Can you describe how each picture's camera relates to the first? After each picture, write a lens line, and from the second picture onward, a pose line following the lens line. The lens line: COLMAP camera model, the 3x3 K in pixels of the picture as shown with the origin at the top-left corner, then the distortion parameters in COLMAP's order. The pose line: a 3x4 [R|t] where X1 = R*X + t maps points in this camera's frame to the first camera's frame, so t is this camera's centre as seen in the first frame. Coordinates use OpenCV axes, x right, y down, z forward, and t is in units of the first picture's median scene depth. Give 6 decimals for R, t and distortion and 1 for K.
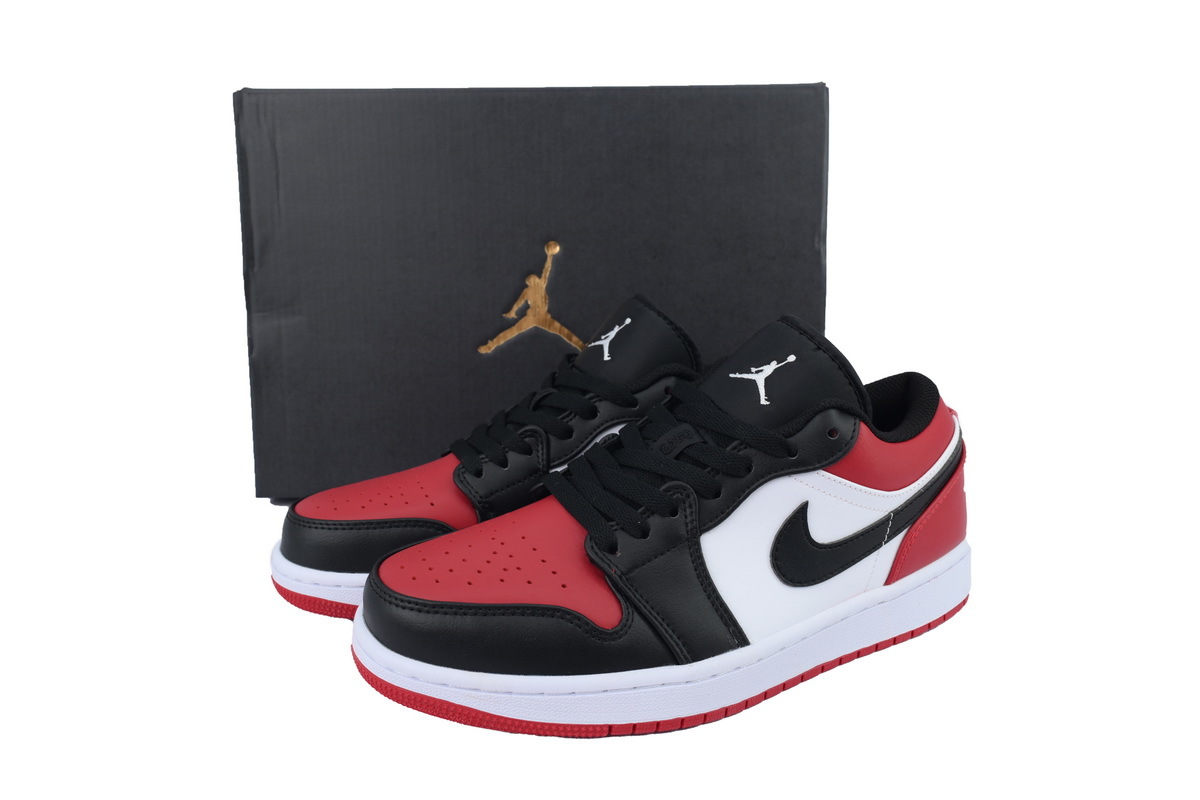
lens RADIAL K [[883.7, 0, 599.0], [0, 883.7, 399.4], [0, 0, 1]] dist [-0.001358, -0.000482]
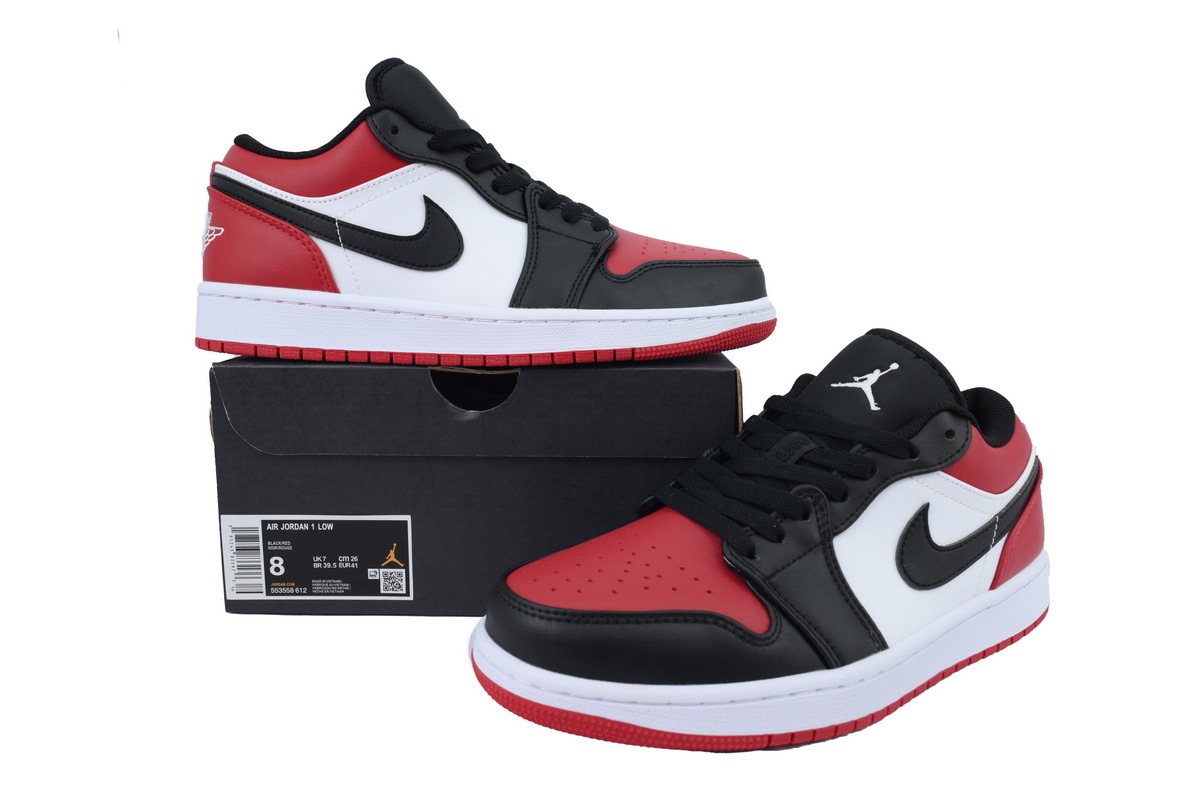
lens RADIAL K [[883.7, 0, 602.7], [0, 883.7, 397.8], [0, 0, 1]] dist [-0.001358, -0.000482]
pose [[0.992491, -0.008143, 0.122043, -0.257888], [0.019369, 0.995655, -0.091080, 0.081465], [-0.120771, 0.092760, 0.988337, 0.038814]]
